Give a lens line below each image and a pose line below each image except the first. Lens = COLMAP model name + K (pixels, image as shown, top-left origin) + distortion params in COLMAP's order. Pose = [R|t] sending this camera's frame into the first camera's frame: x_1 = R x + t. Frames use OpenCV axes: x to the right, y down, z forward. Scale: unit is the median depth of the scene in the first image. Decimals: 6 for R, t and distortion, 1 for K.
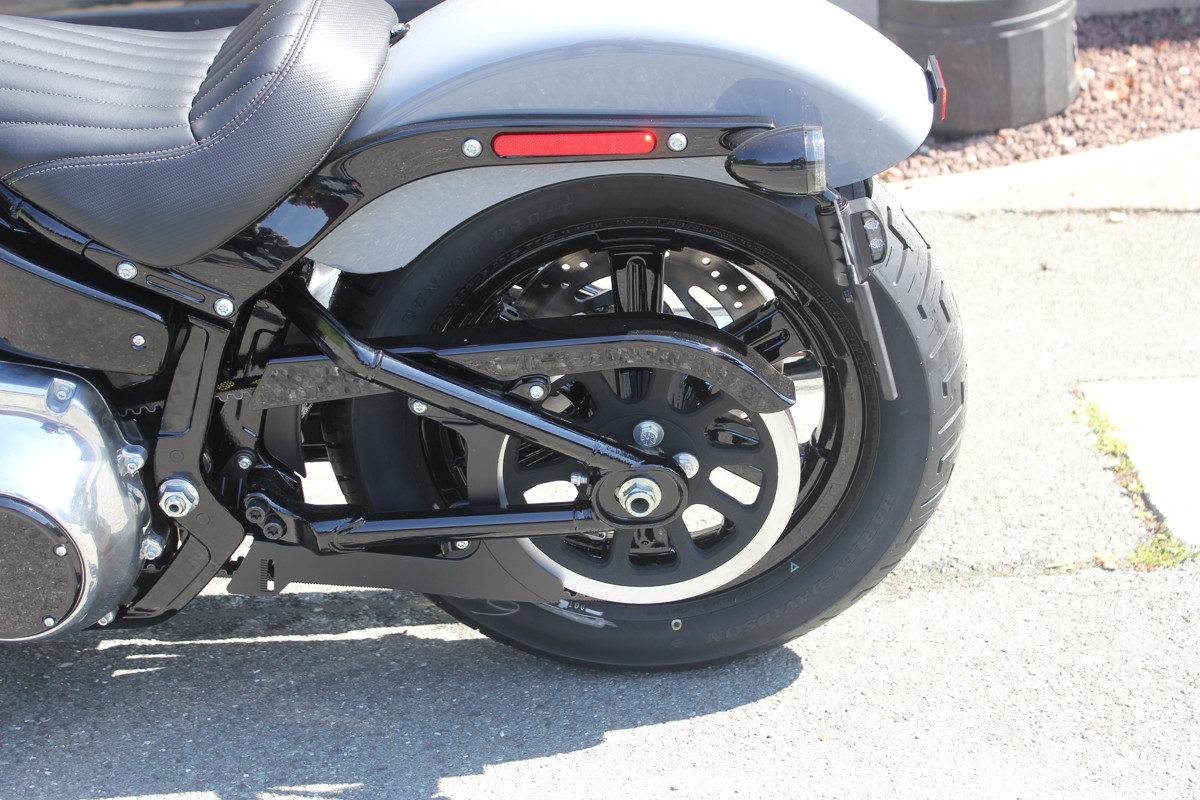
lens RADIAL K [[1953.6, 0, 600.0], [0, 1953.6, 400.0], [0, 0, 1]] dist [-0.002771, 0.081857]
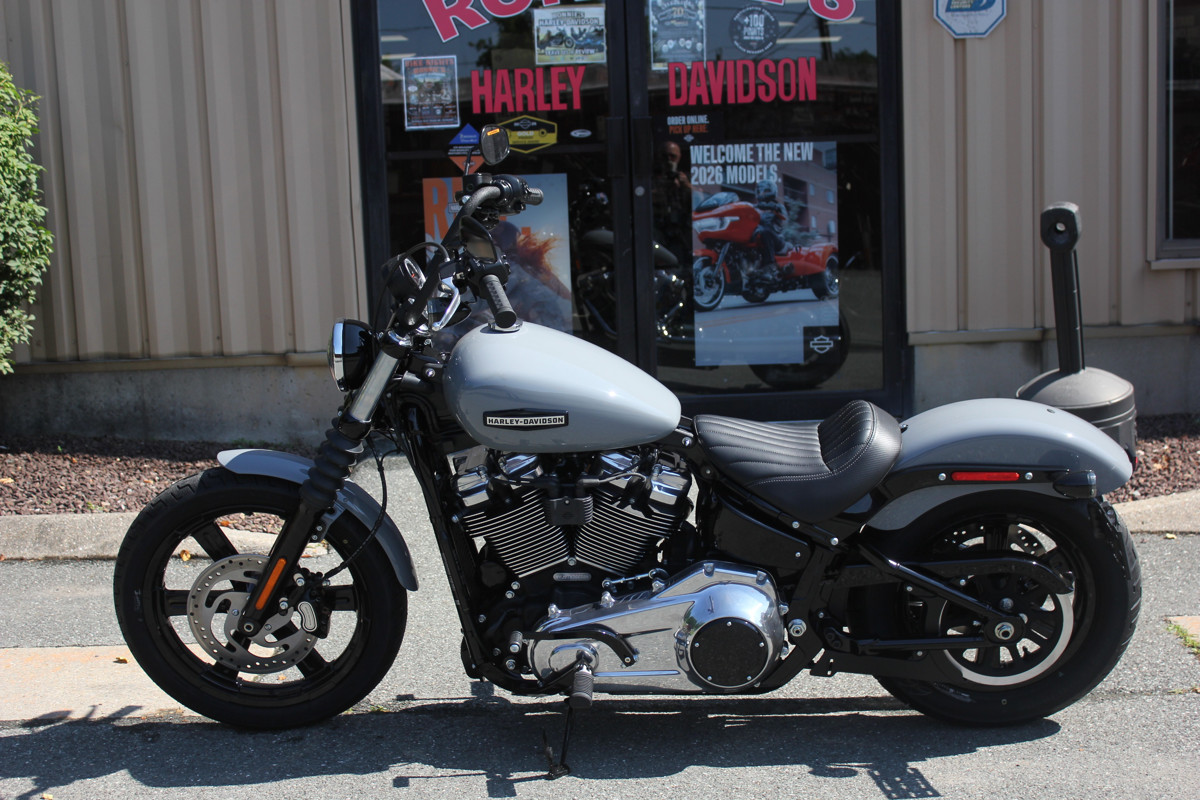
lens RADIAL K [[1718.3, 0, 600.0], [0, 1718.3, 400.0], [0, 0, 1]] dist [-0.040287, 0.116710]
pose [[0.999469, 0.022627, -0.023452, -0.311426], [-0.026664, 0.981545, -0.189363, 0.133749], [0.018734, 0.189888, 0.981627, -0.777181]]
